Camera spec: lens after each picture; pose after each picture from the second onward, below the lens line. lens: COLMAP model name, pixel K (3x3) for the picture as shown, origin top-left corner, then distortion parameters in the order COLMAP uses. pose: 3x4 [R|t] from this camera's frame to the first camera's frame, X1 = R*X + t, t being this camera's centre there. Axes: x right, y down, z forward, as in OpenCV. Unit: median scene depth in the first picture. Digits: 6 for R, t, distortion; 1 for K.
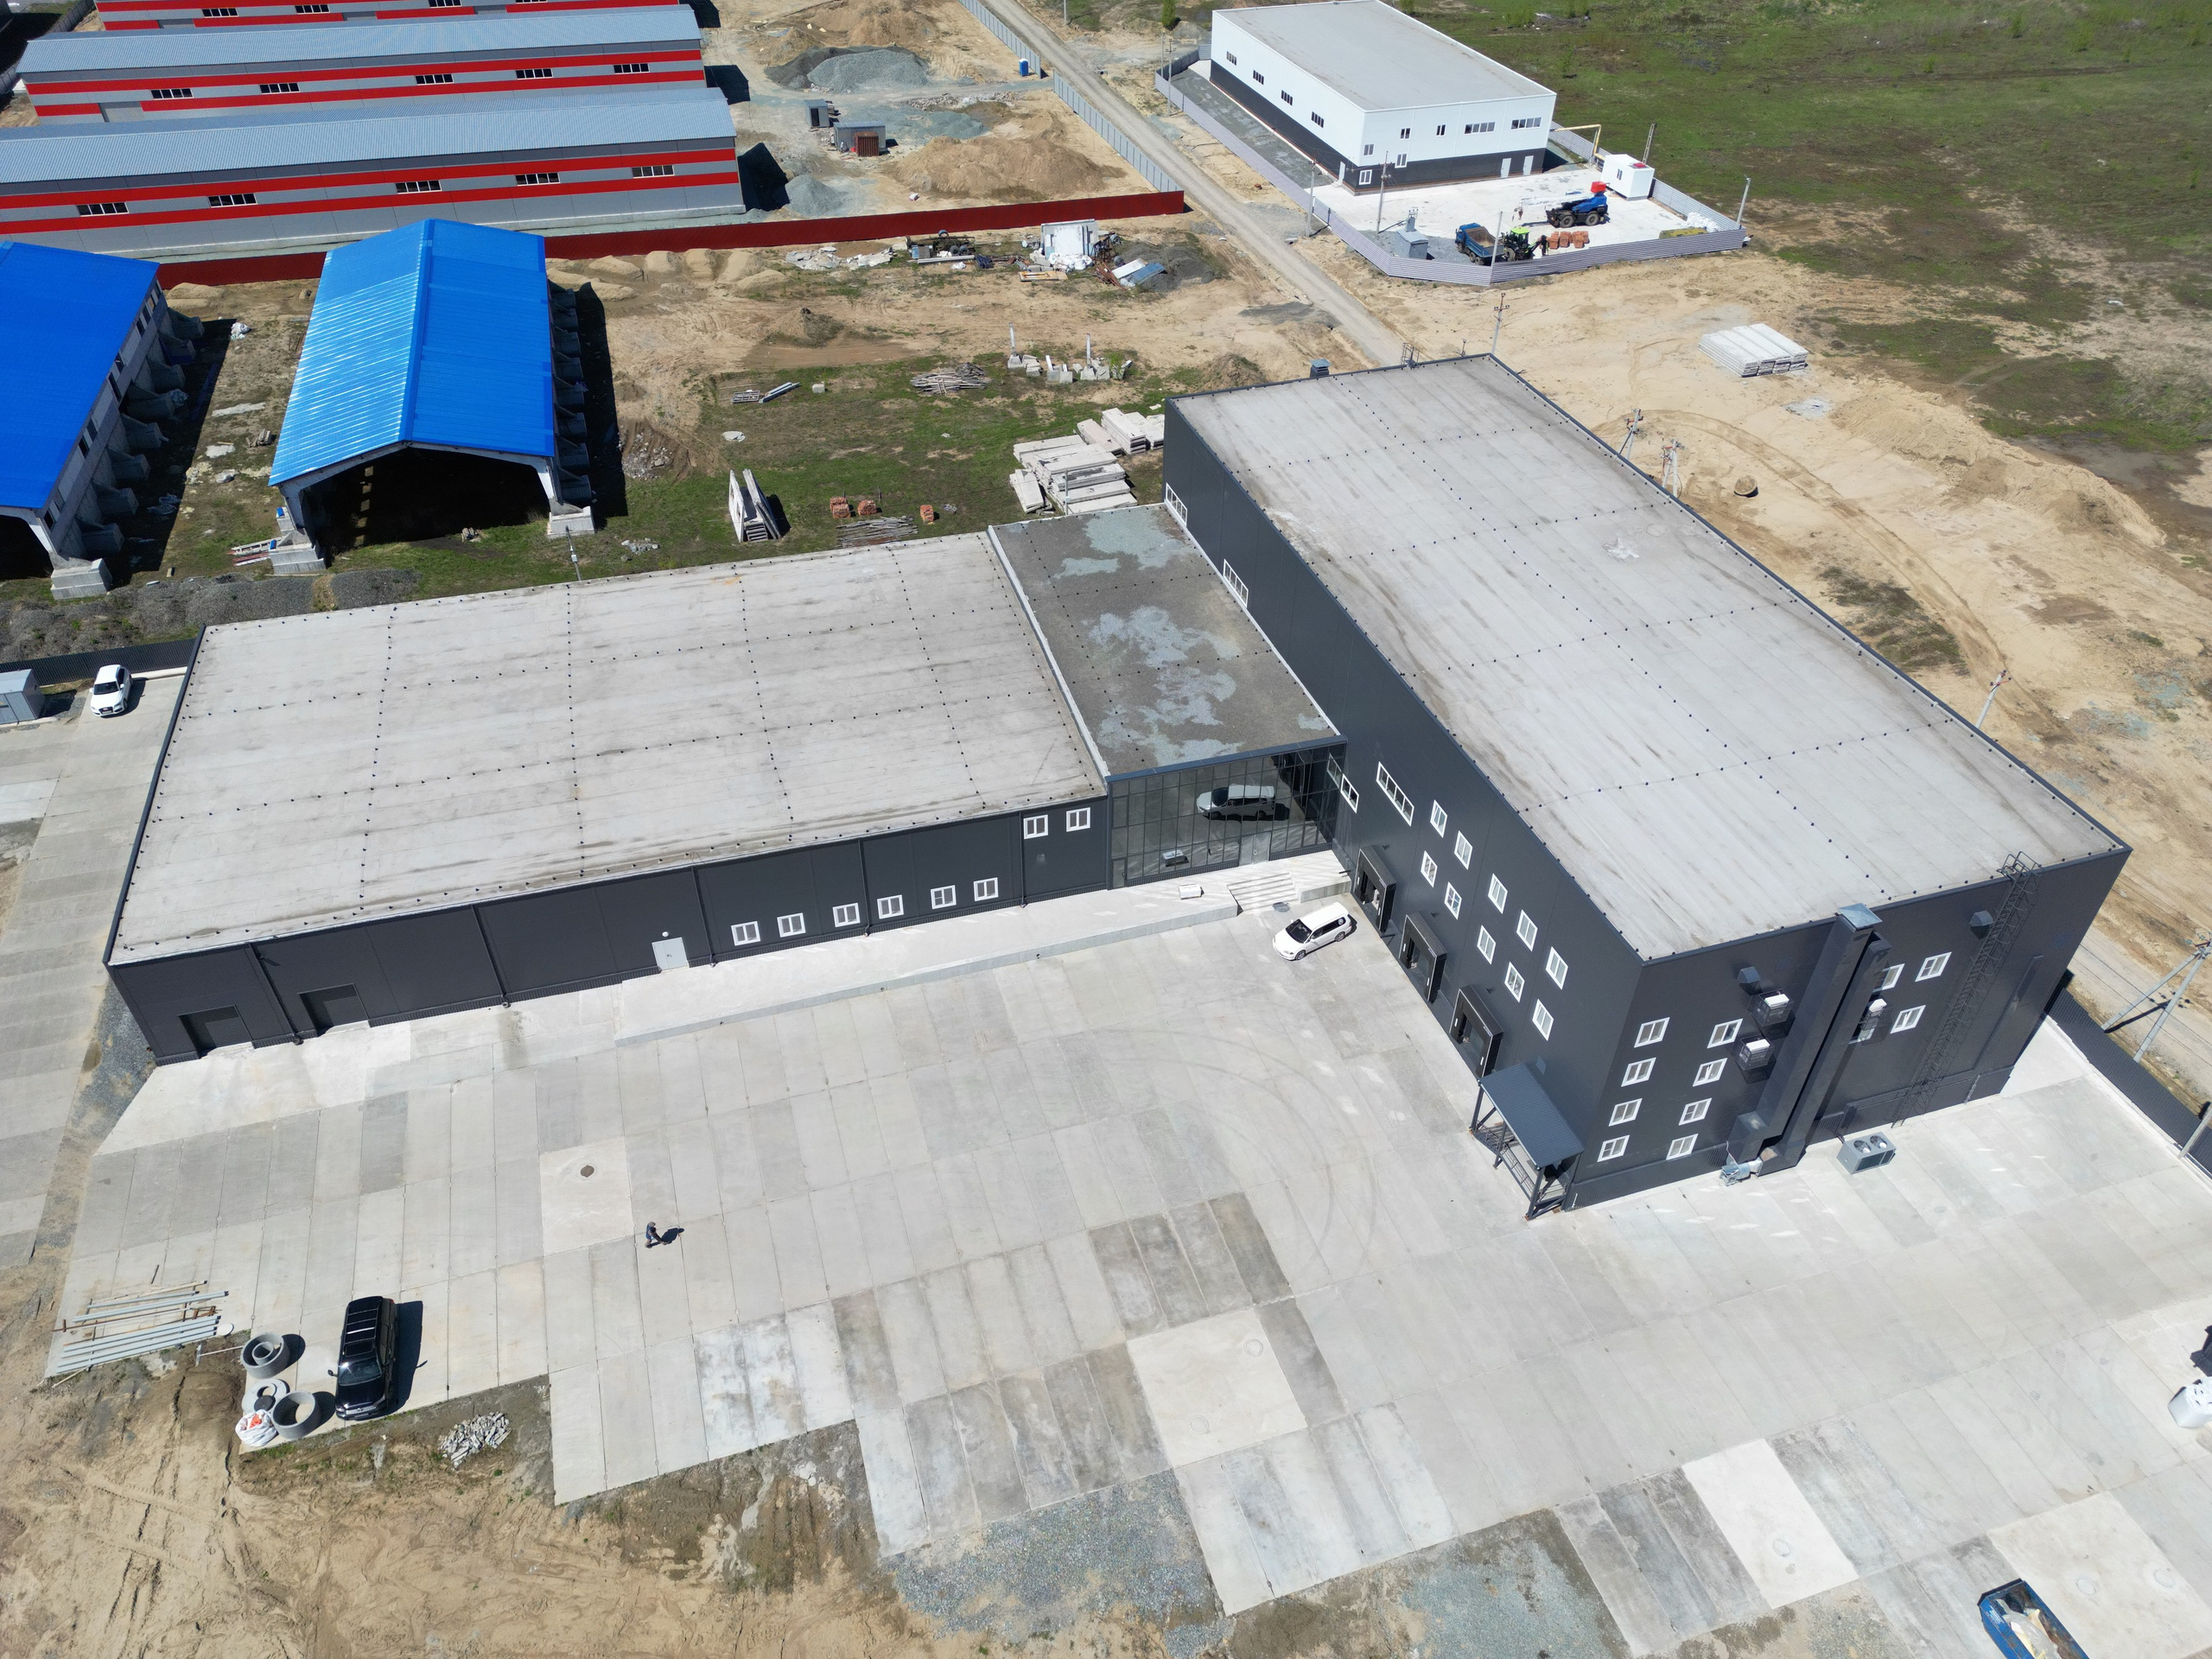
lens RADIAL K [[1538.2, 0, 1104.7], [0, 1538.2, 828.9], [0, 0, 1]] dist [0.085273, -0.081373]
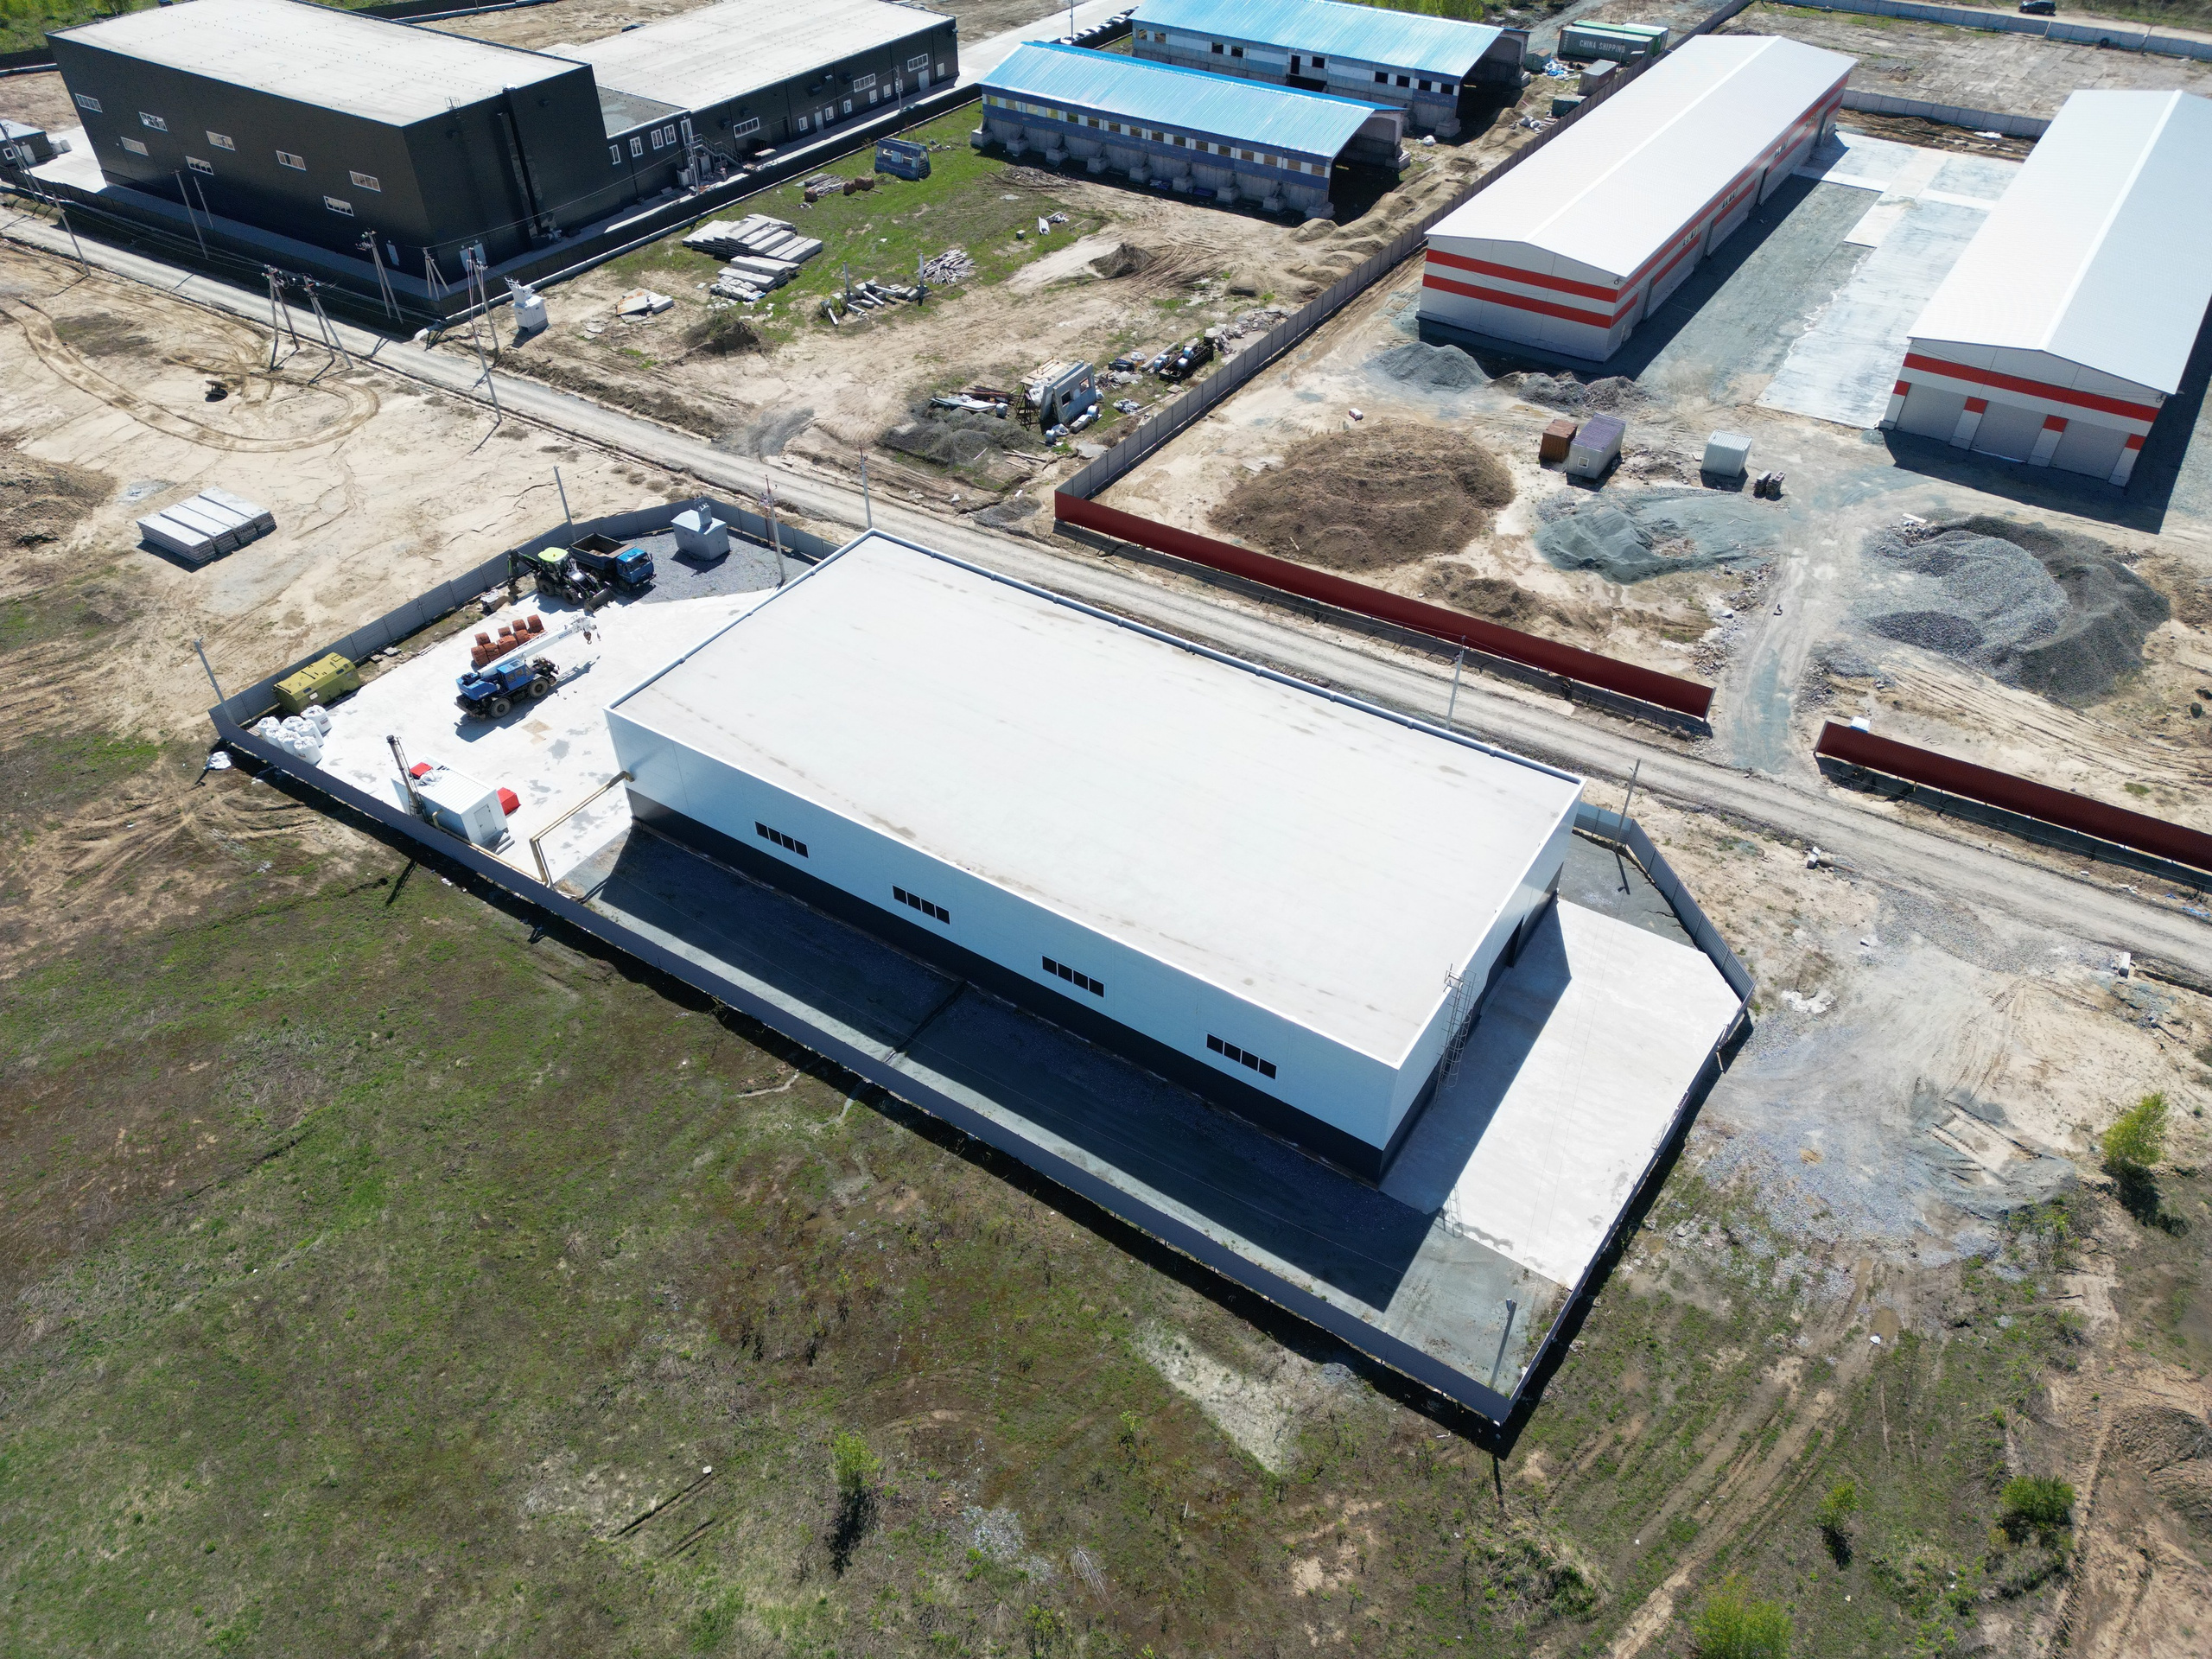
lens RADIAL K [[1538.2, 0, 1104.7], [0, 1538.2, 828.9], [0, 0, 1]] dist [0.085273, -0.081373]
pose [[-0.763884, 0.419016, -0.490823, 0.628142], [-0.414465, 0.264440, 0.870799, -1.409997], [0.494672, 0.868618, -0.028334, 1.669293]]
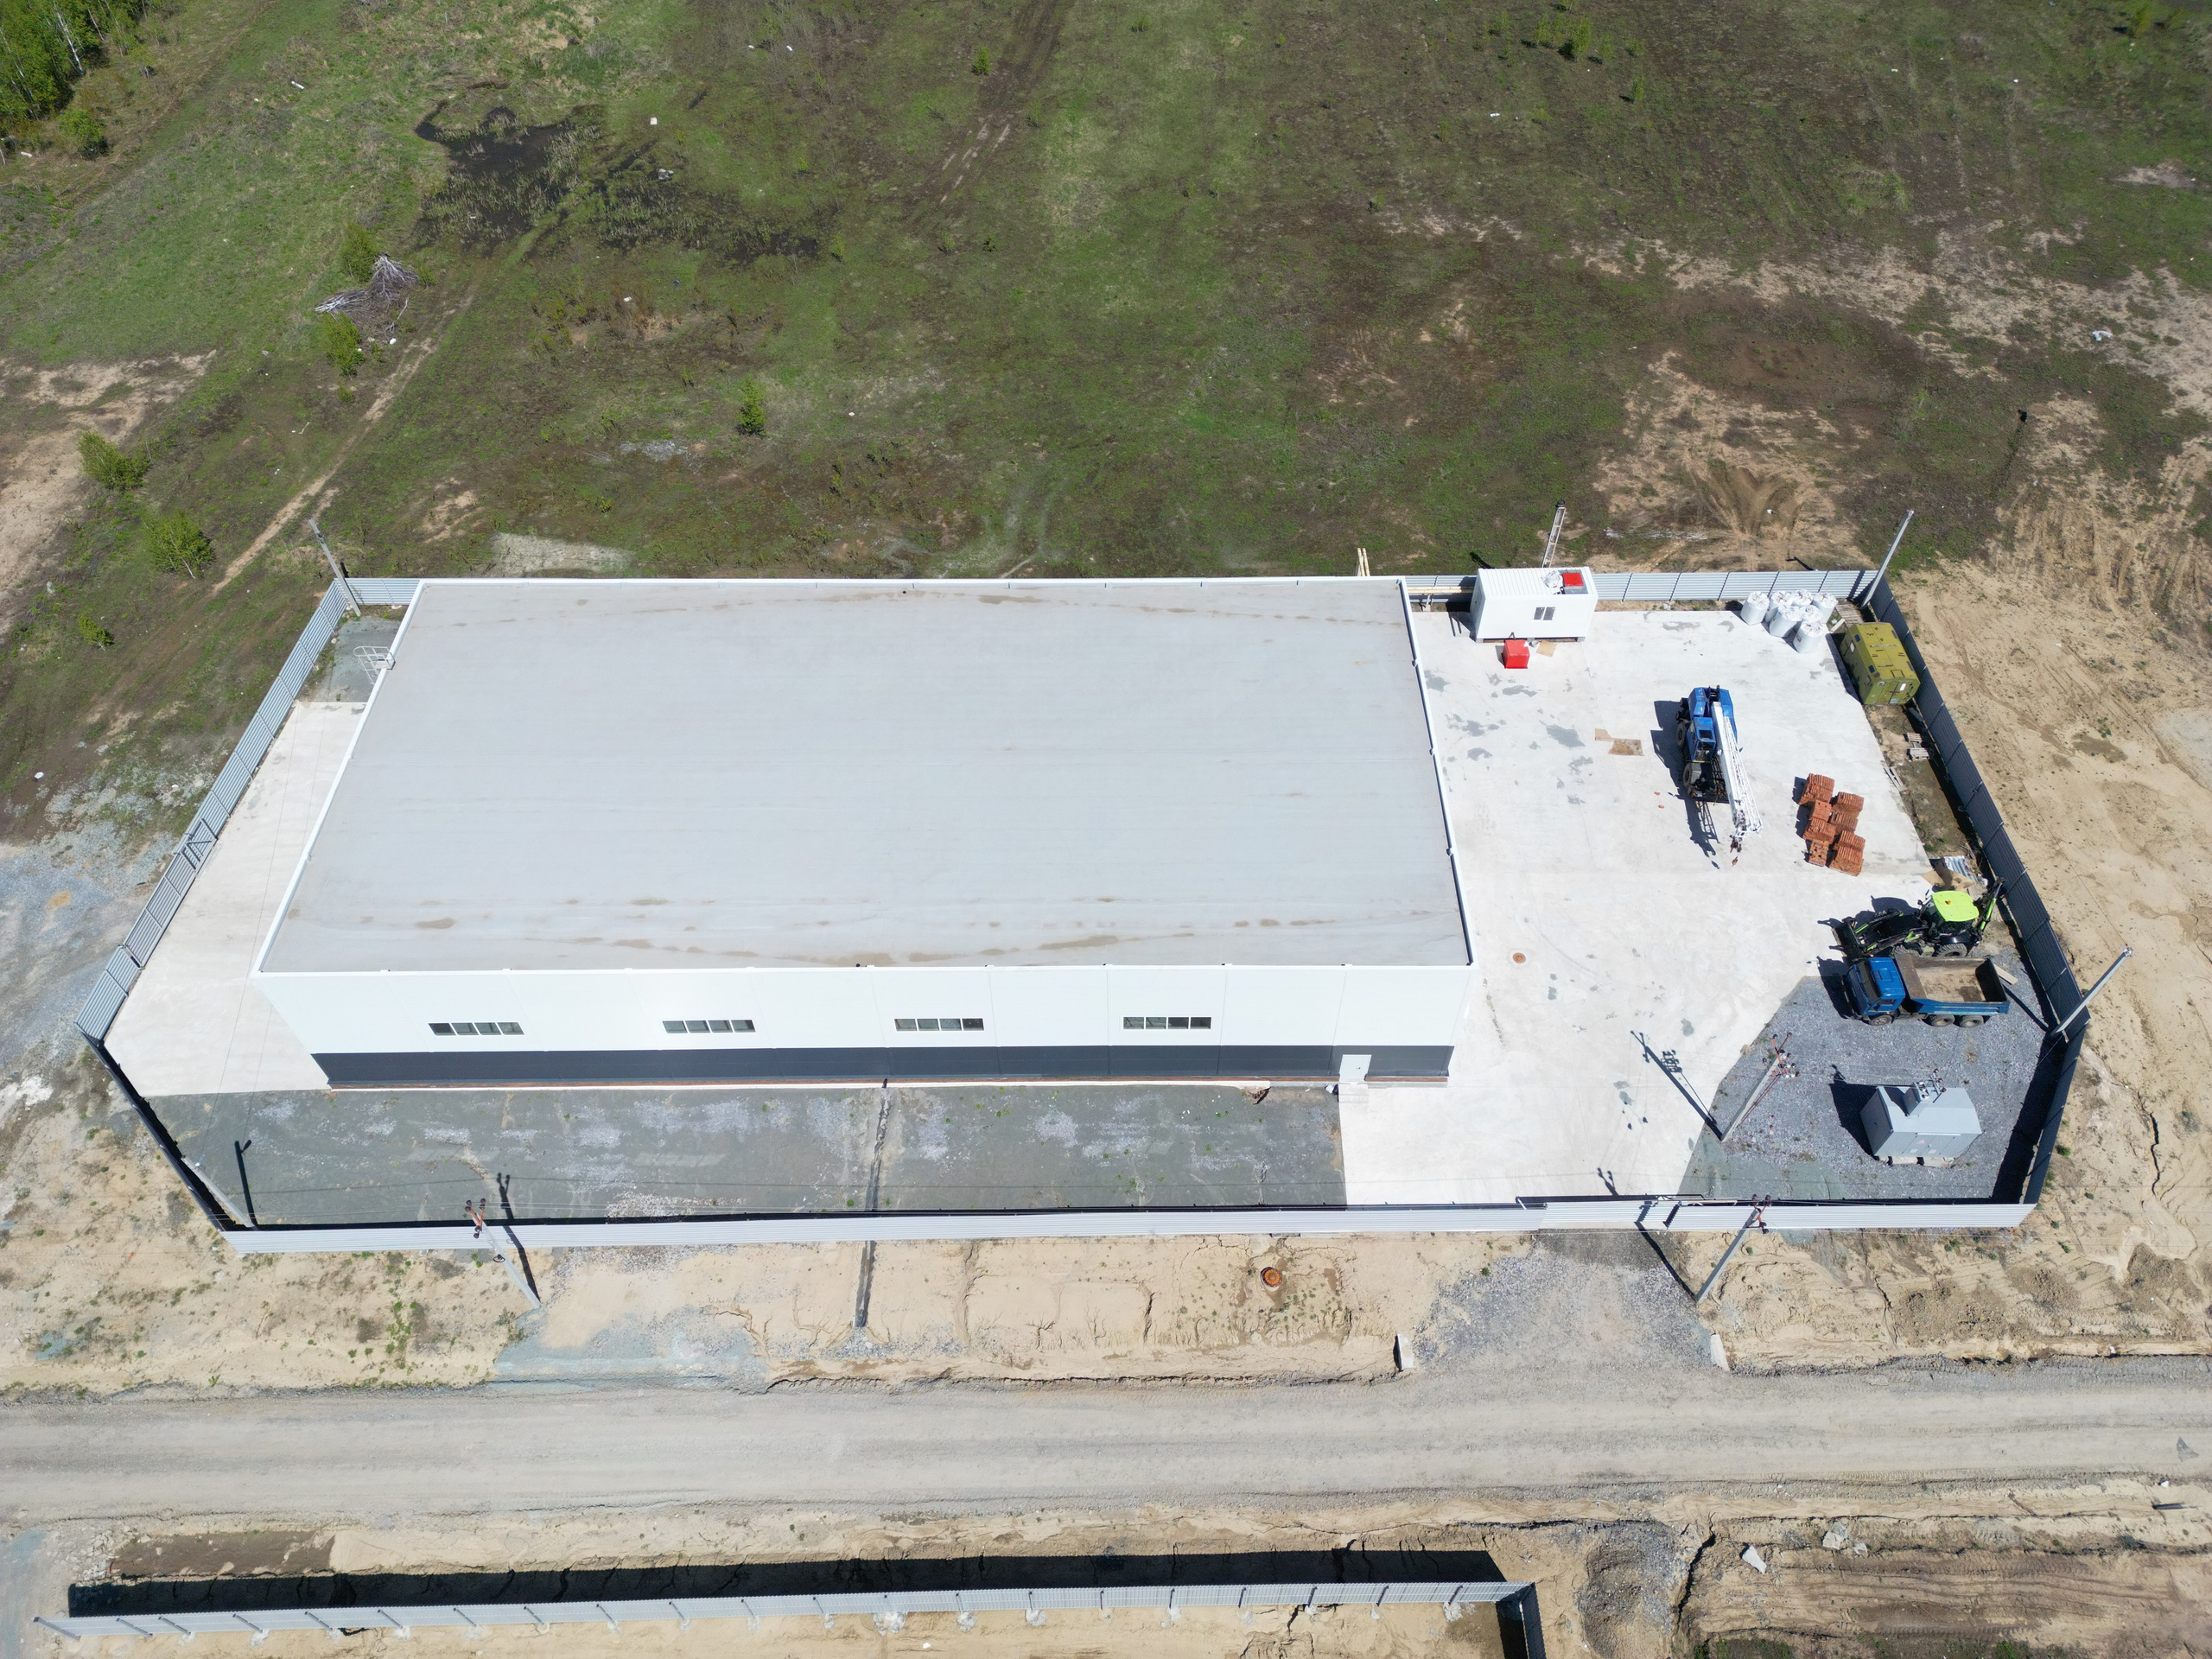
lens RADIAL K [[1538.2, 0, 1104.7], [0, 1538.2, 828.9], [0, 0, 1]] dist [0.085273, -0.081373]
pose [[0.292815, -0.738480, 0.607377, -0.074344], [0.614814, 0.631908, 0.471906, -1.008443], [-0.732300, 0.235243, 0.639060, 1.190273]]
